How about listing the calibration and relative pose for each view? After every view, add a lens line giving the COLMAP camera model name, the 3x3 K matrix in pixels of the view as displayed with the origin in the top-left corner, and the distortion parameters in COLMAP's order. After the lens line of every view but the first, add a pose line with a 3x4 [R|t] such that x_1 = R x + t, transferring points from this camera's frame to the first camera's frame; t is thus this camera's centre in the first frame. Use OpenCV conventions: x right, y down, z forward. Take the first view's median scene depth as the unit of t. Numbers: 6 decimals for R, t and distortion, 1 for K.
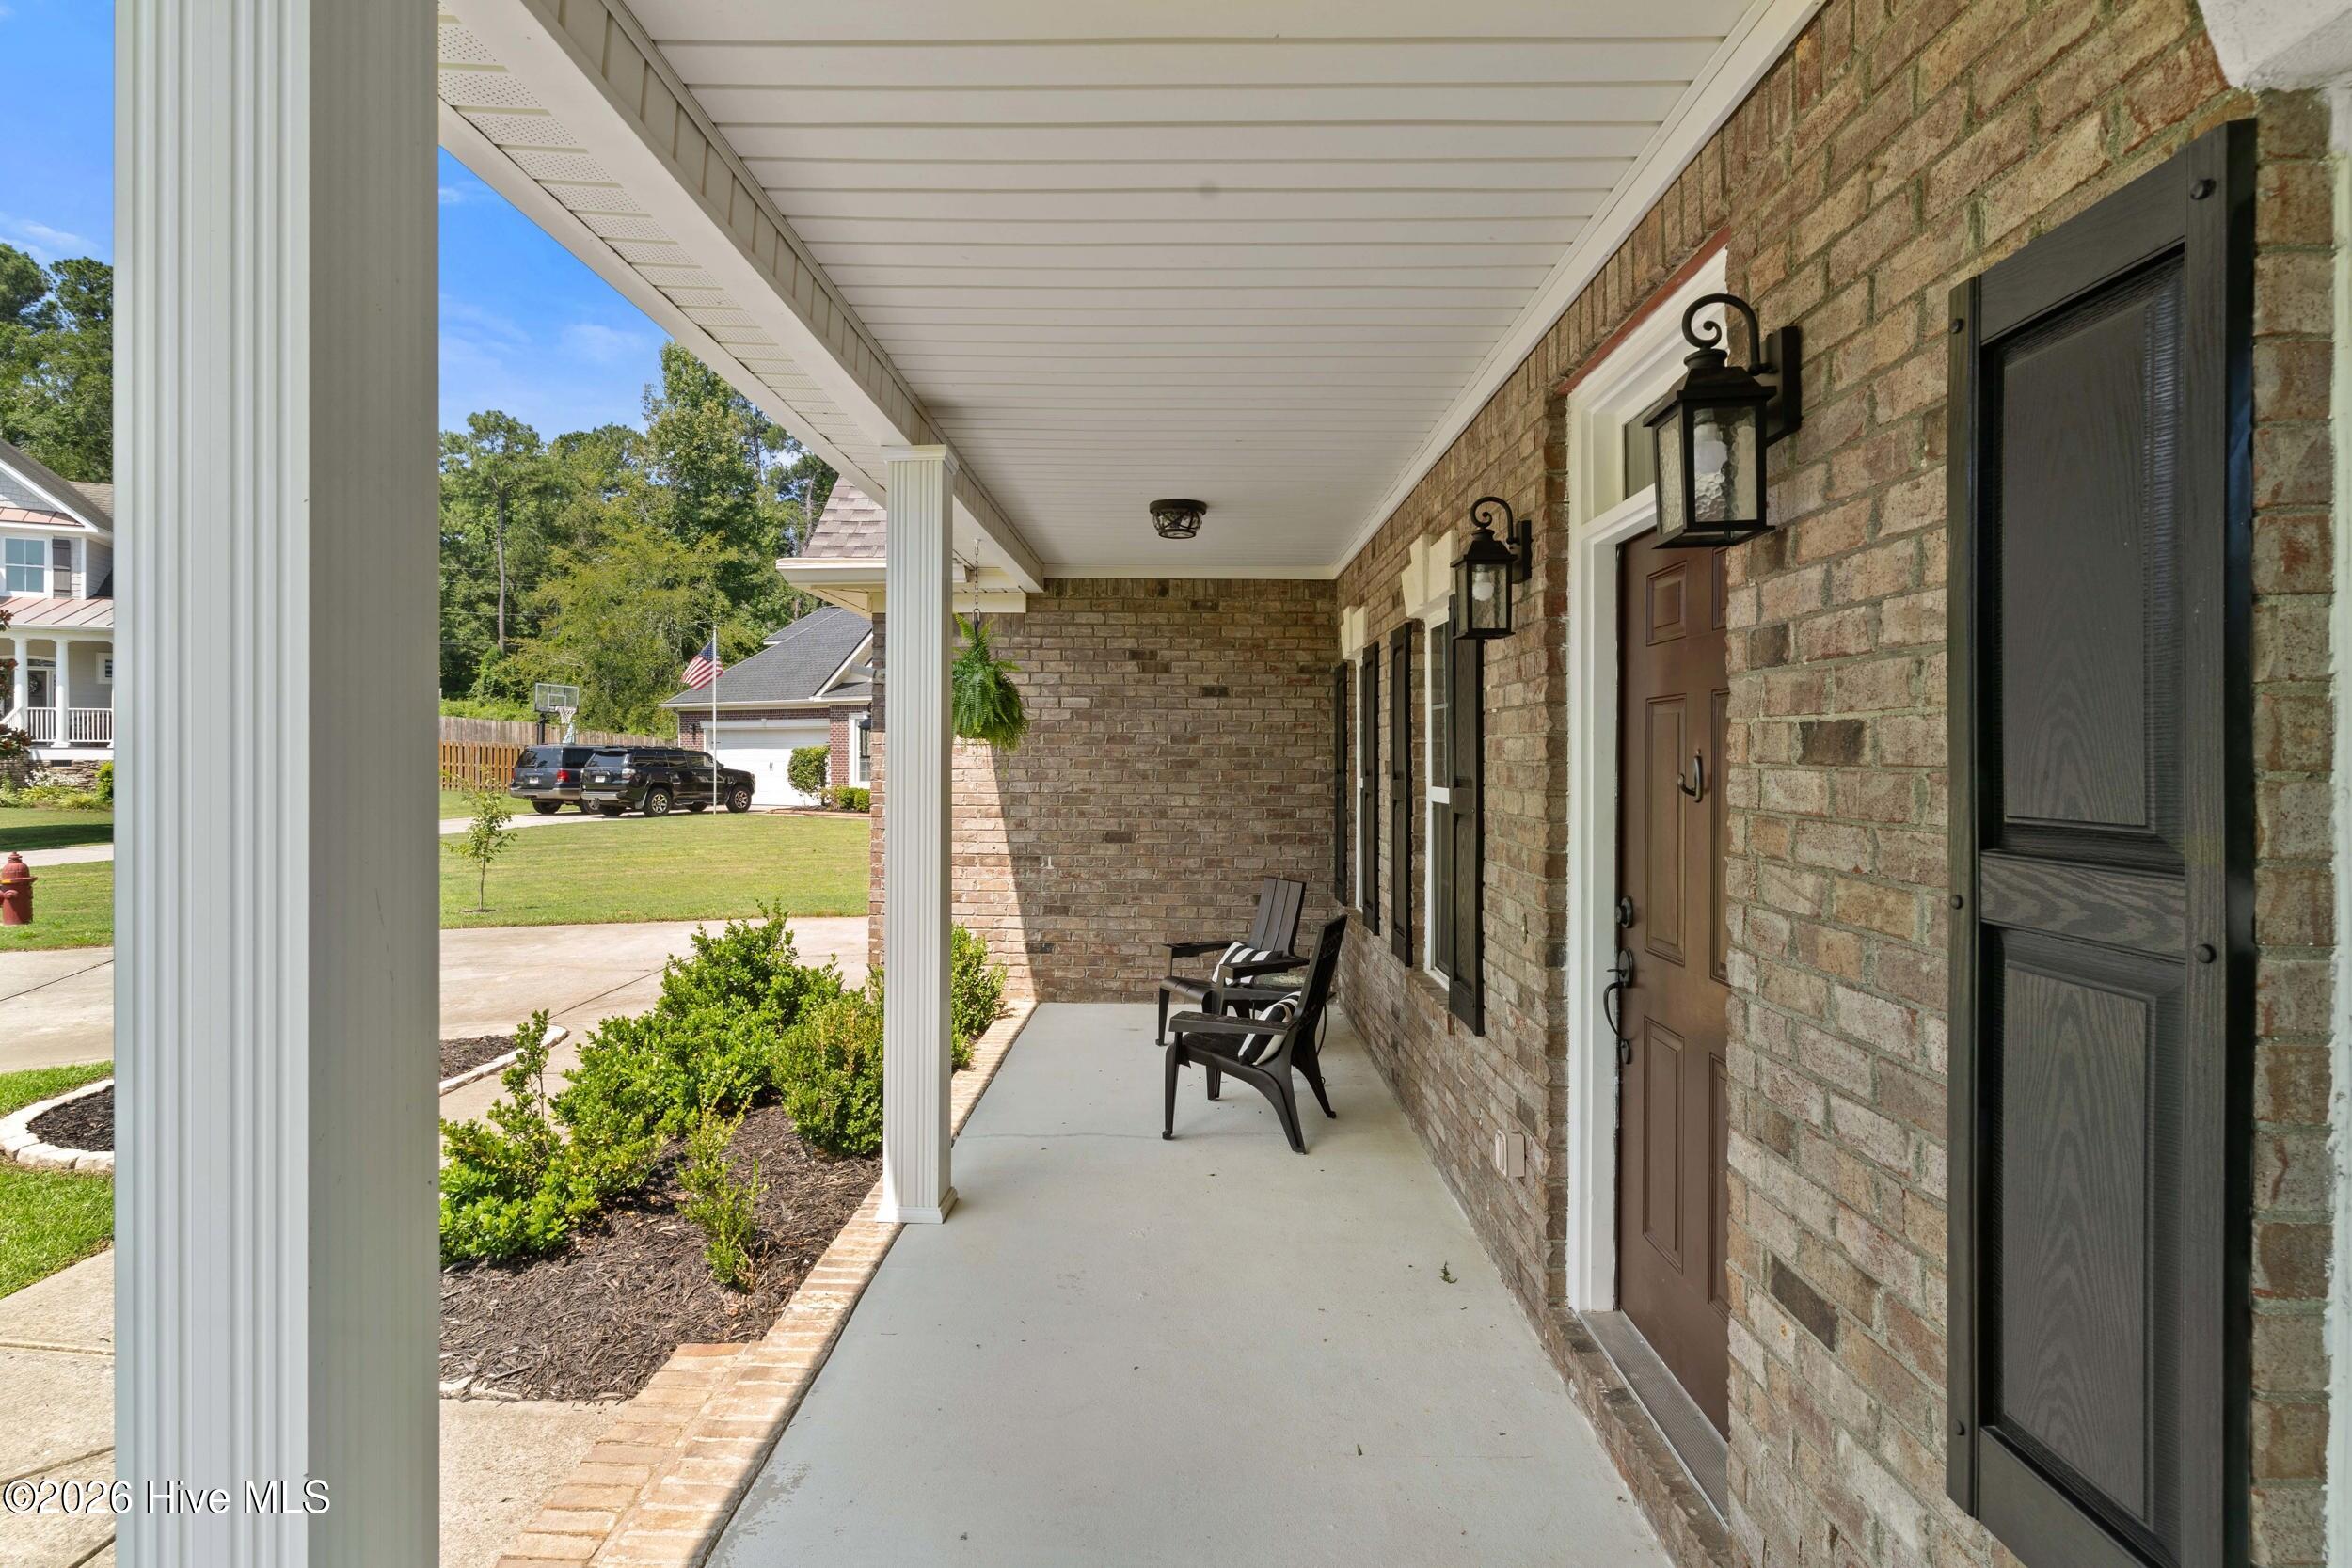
lens RADIAL K [[1141.2, 0, 1152.6], [0, 1141.2, 750.7], [0, 0, 1]] dist [0.007519, -0.000003]
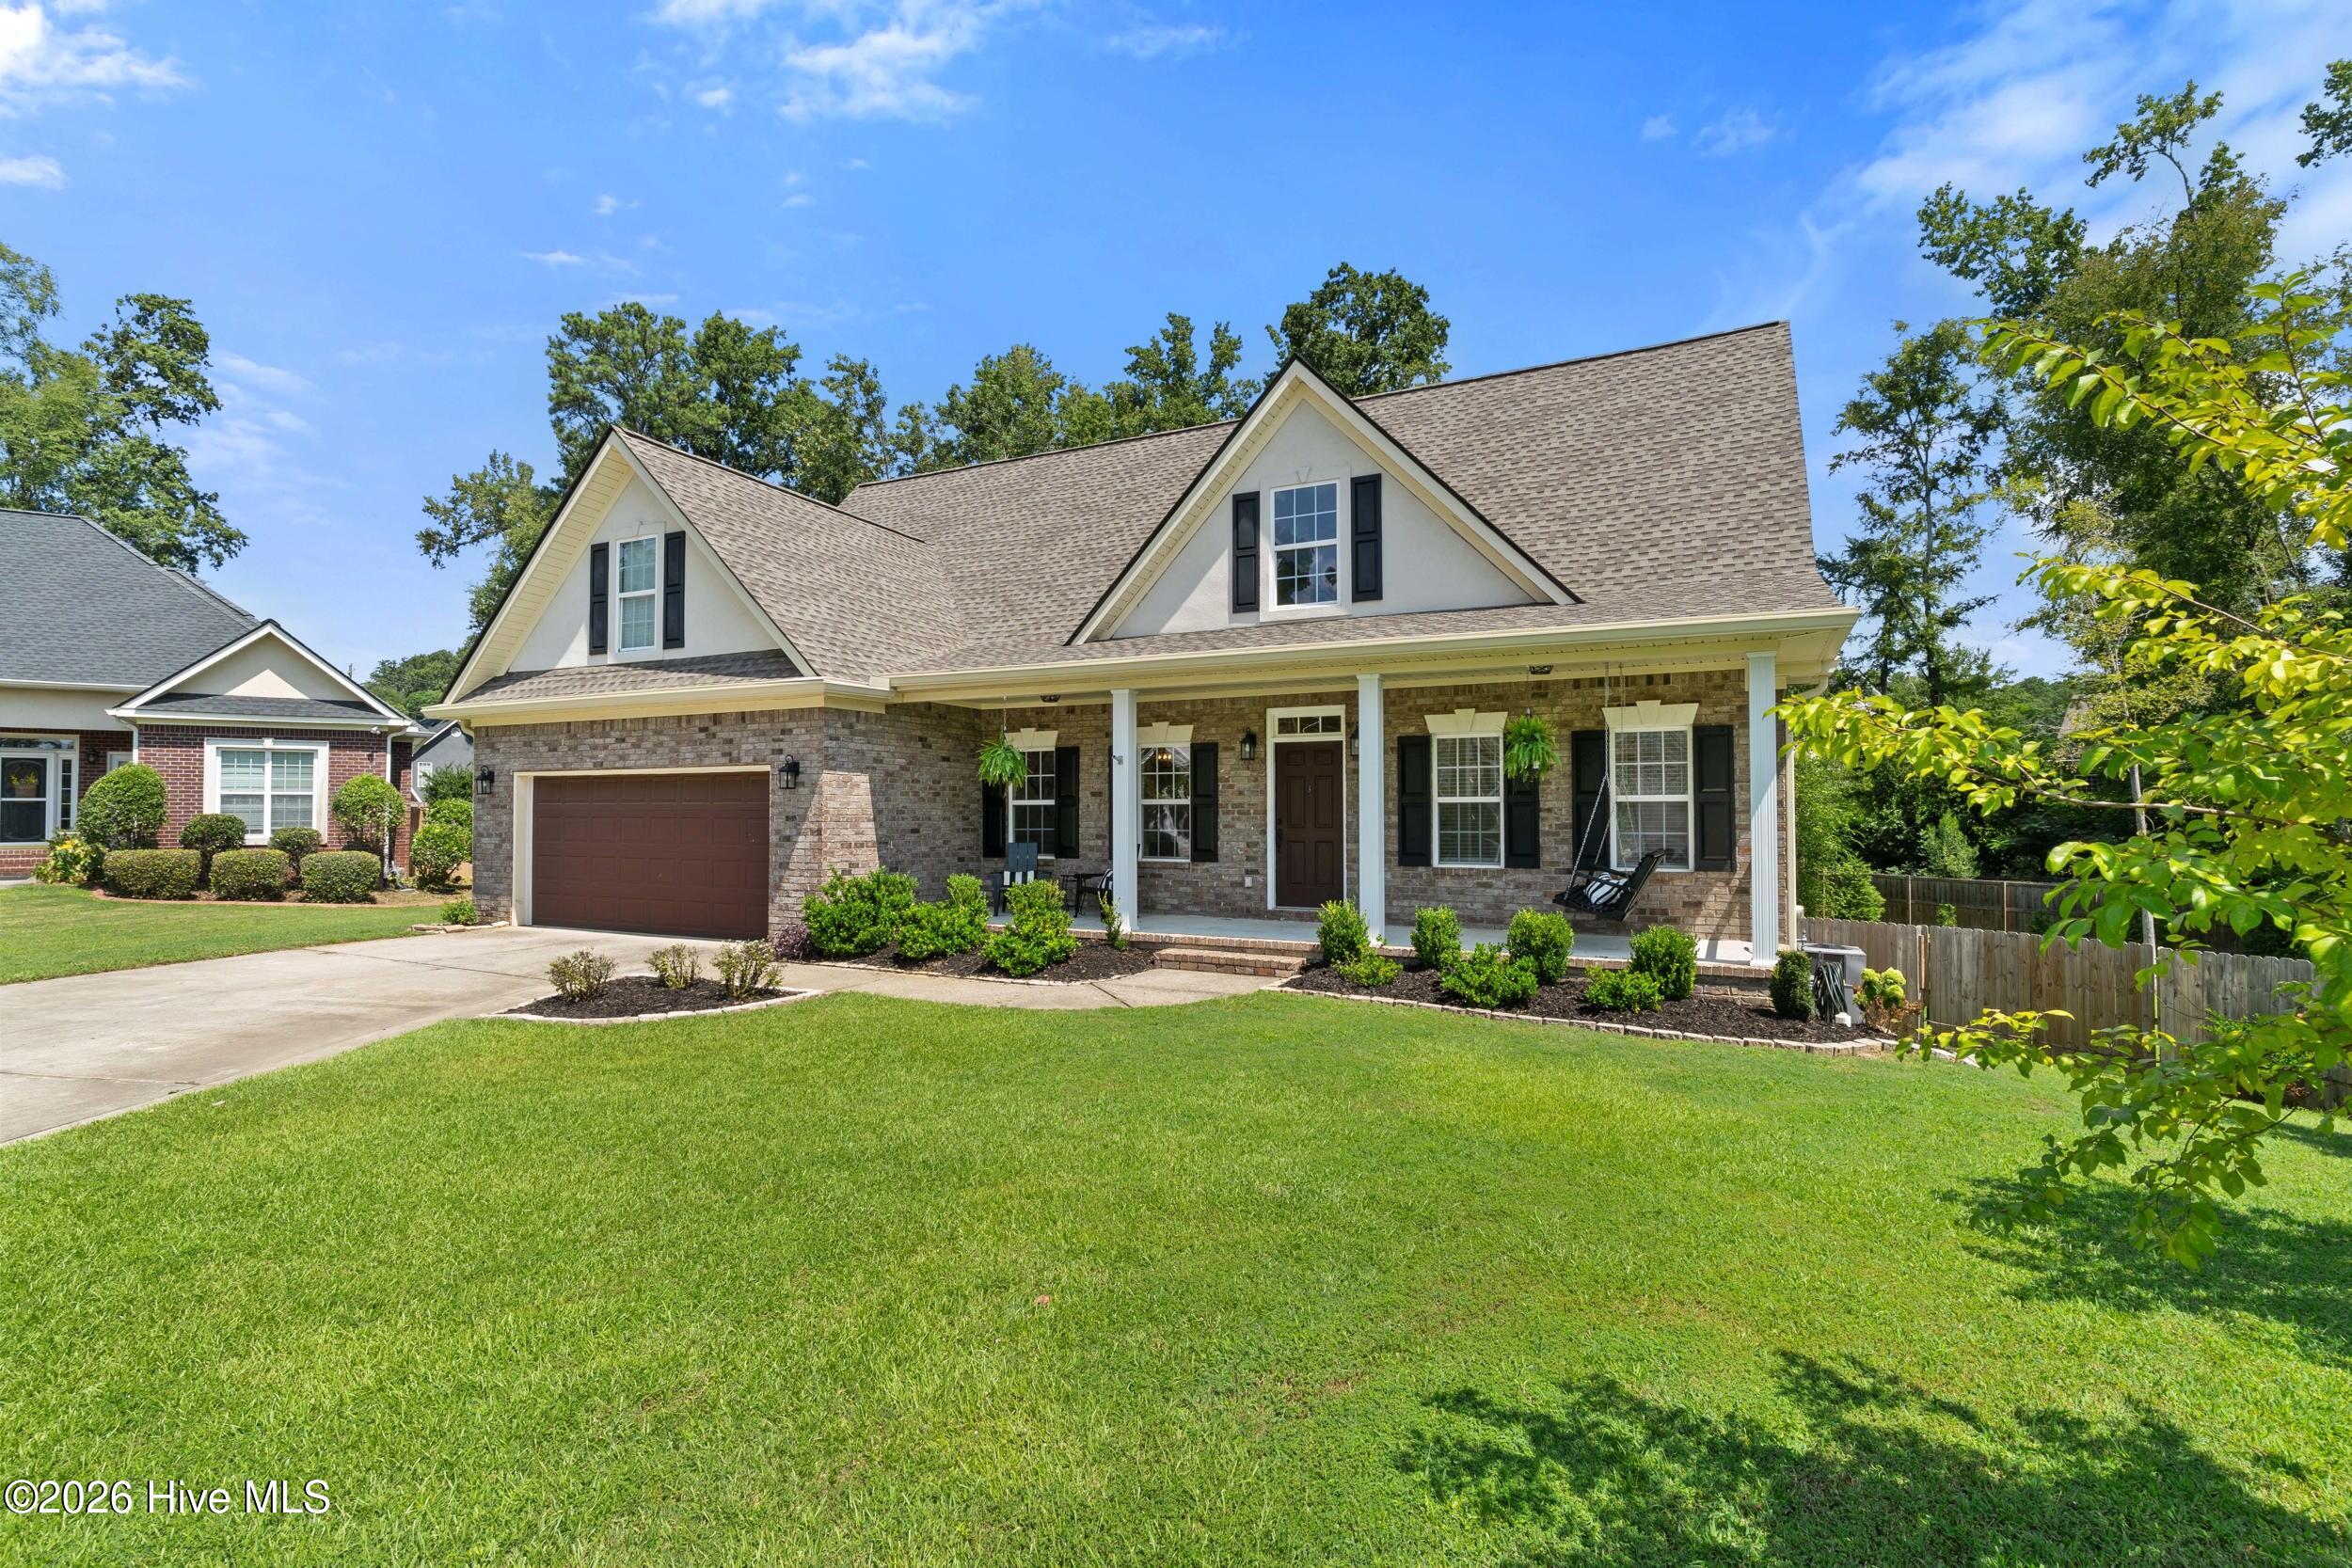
lens RADIAL K [[1116.5, 0, 1164.9], [0, 1116.5, 786.8], [0, 0, 1]] dist [0.003230, -0.000031]
pose [[0.433199, 0.017734, 0.901124, -1.586510], [-0.001558, 0.999820, -0.018927, 0.035736], [-0.901297, 0.006795, 0.433149, -0.228647]]
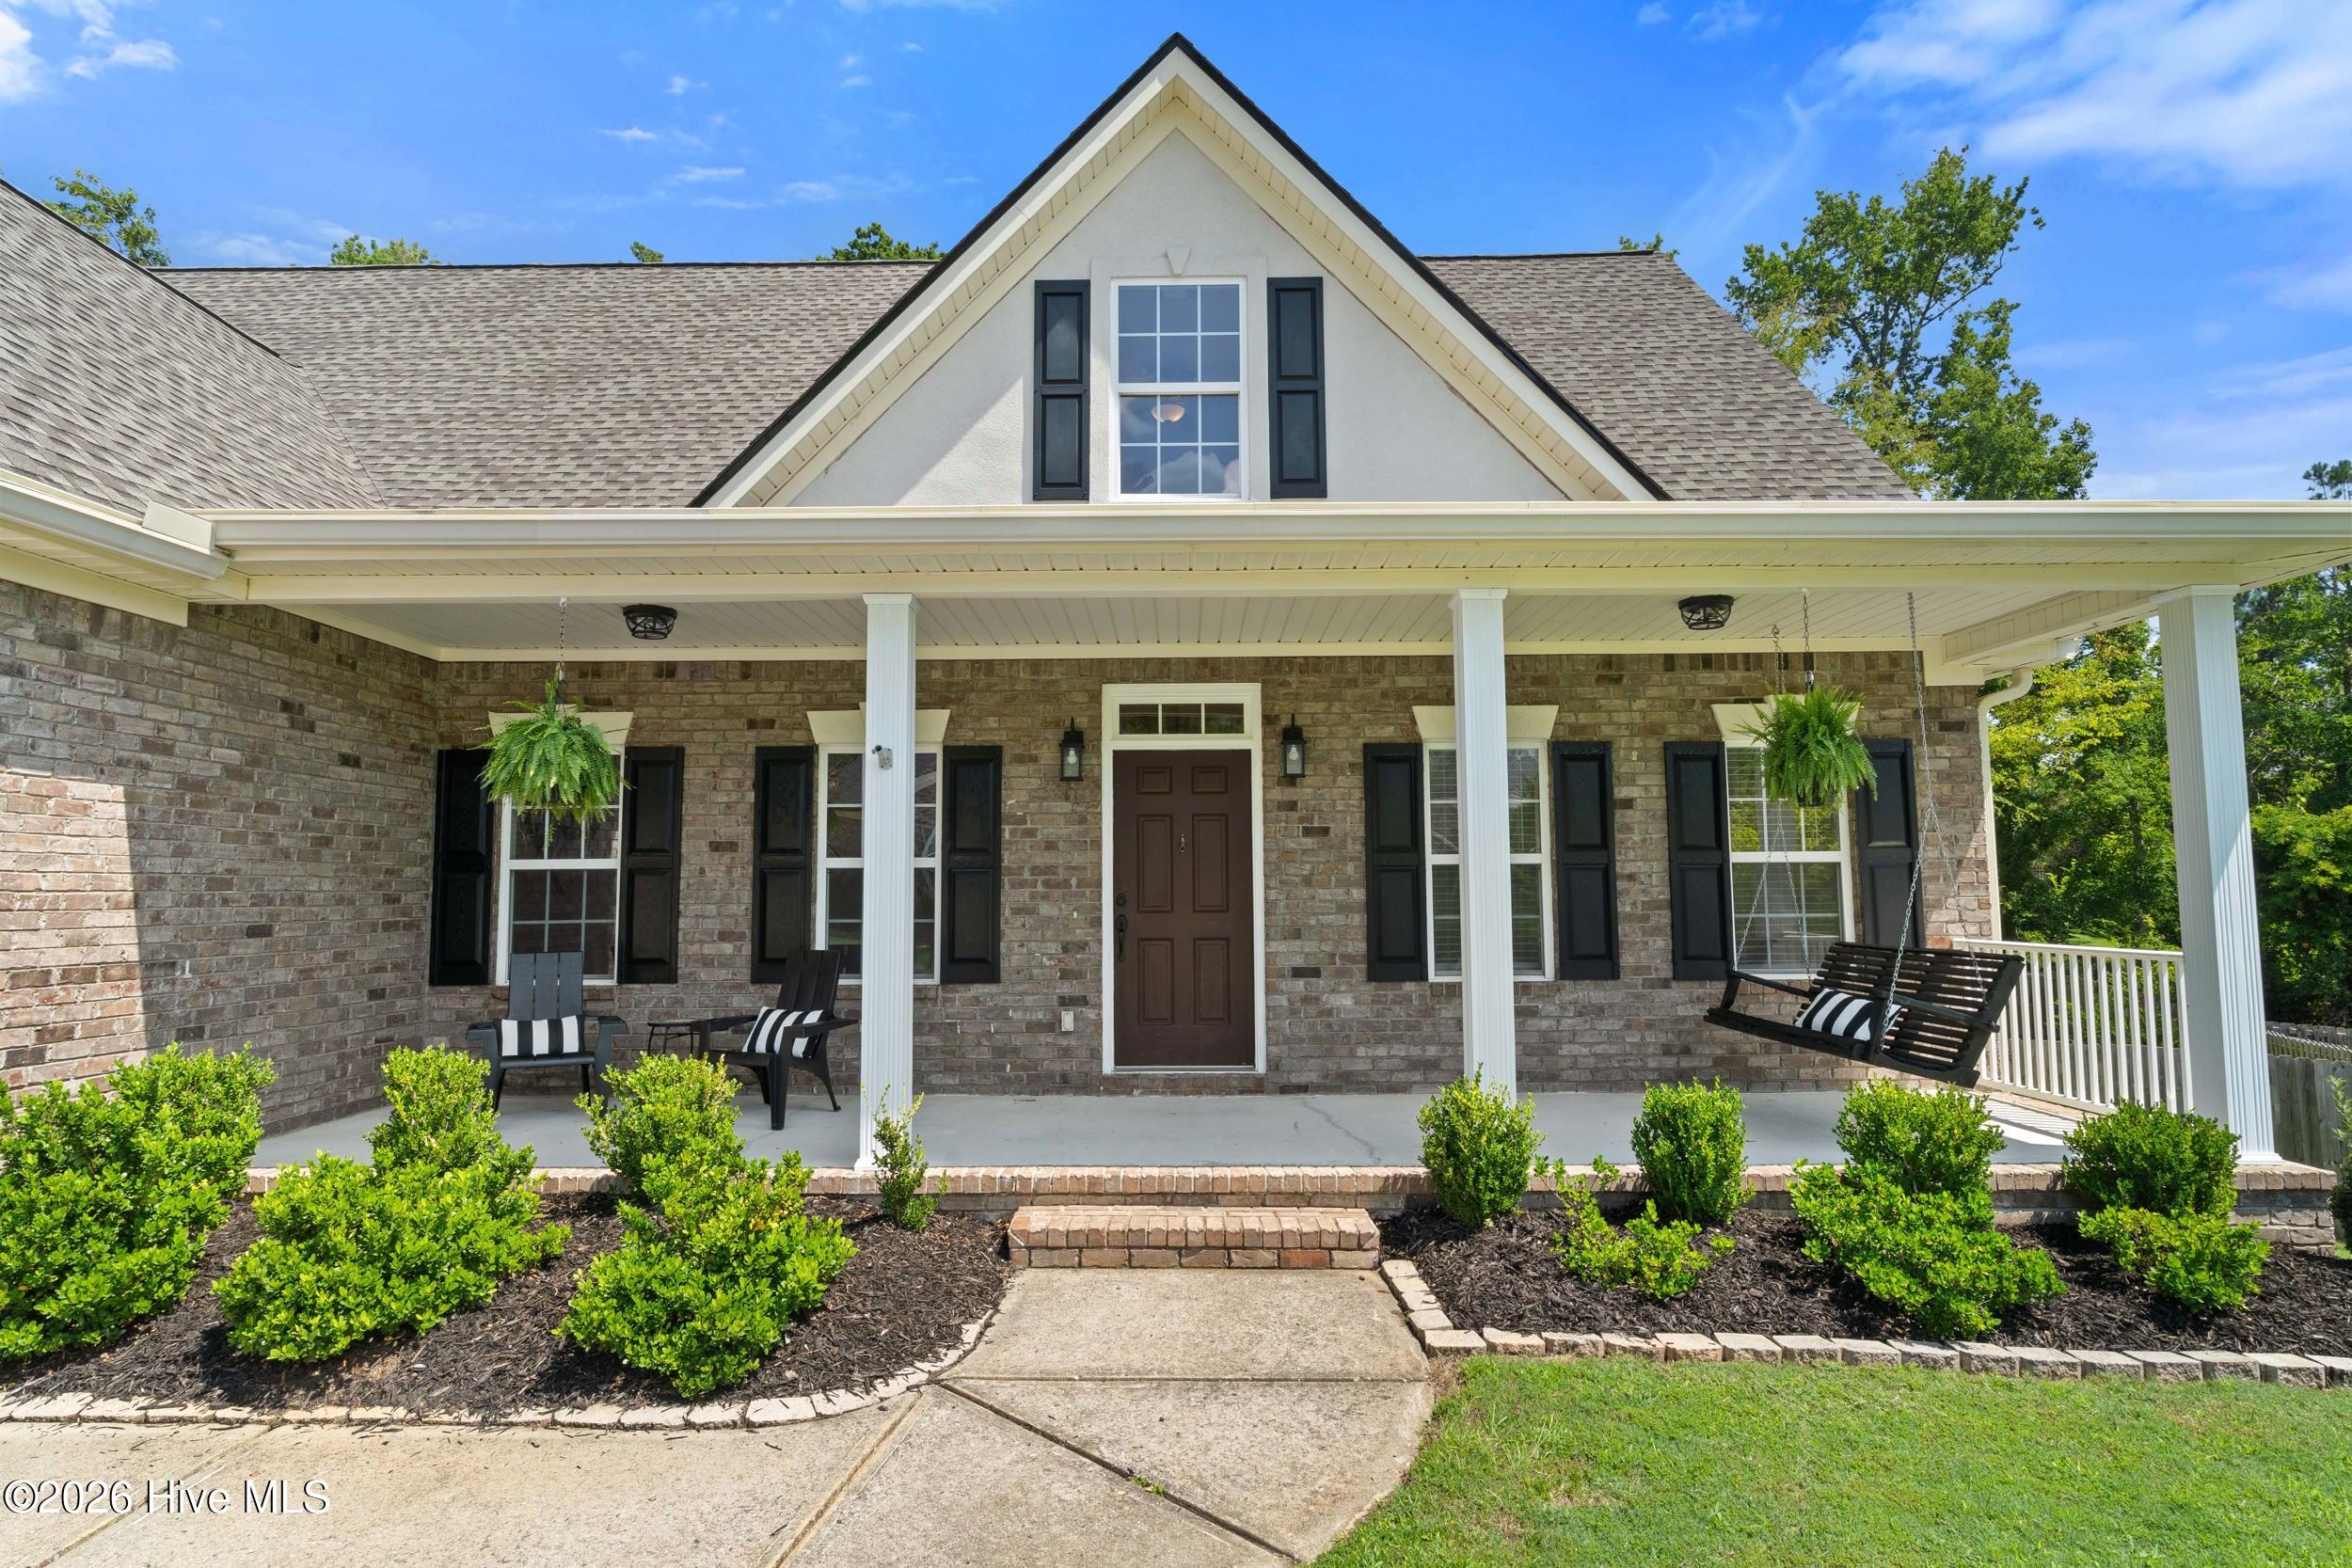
lens RADIAL K [[1207.9, 0, 1161.7], [0, 1207.9, 785.8], [0, 0, 1]] dist [-0.005091, 0.001548]
pose [[-0.018875, 0.083443, 0.996334, -0.883647], [0.000874, 0.996512, -0.083441, 0.045917], [-0.999821, -0.000704, -0.018882, 0.388577]]
